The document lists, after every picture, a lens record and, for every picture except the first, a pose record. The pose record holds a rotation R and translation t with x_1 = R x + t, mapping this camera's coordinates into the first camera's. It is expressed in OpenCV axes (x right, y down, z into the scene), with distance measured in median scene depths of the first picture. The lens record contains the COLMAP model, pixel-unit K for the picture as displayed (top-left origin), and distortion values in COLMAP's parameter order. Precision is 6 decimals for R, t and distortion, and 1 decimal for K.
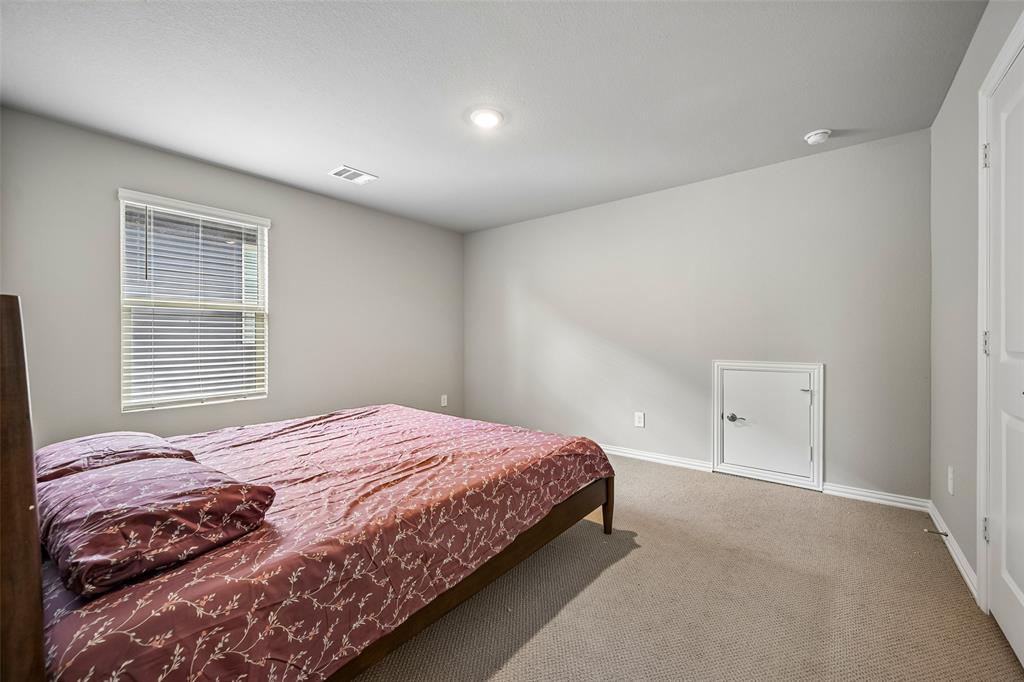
lens RADIAL K [[402.6, 0, 513.3], [0, 402.6, 340.4], [0, 0, 1]] dist [0.004540, 0.000265]
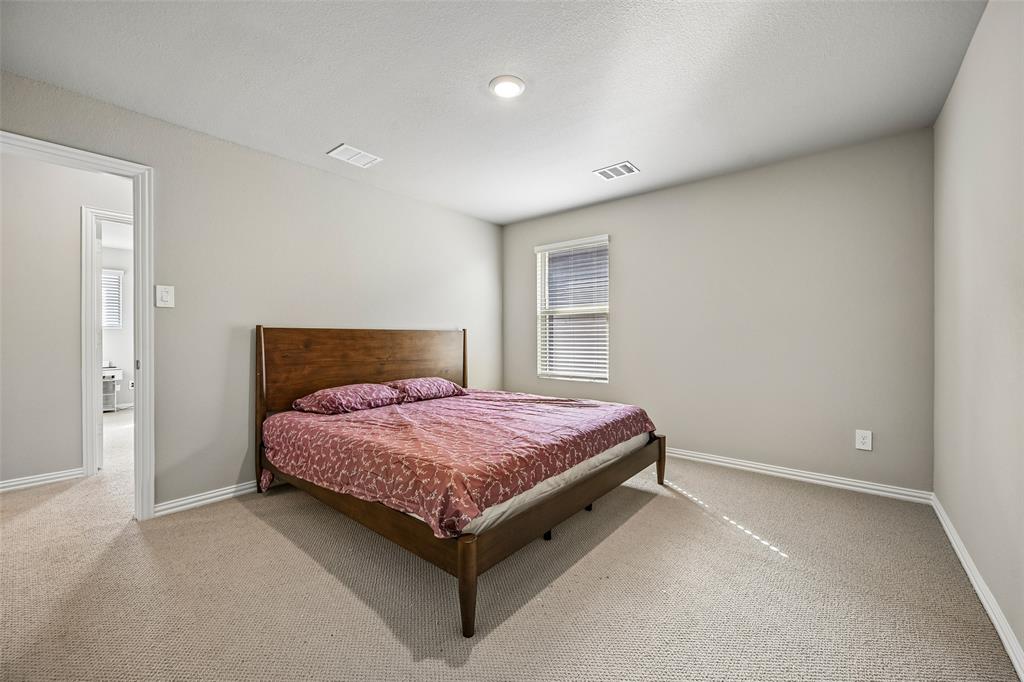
lens RADIAL K [[402.6, 0, 514.4], [0, 402.6, 338.4], [0, 0, 1]] dist [0.004540, 0.000265]
pose [[-0.014335, 0.009056, -0.999856, 0.953542], [0.000987, 0.999959, 0.009043, -0.002423], [0.999897, -0.000857, -0.014344, 1.177896]]
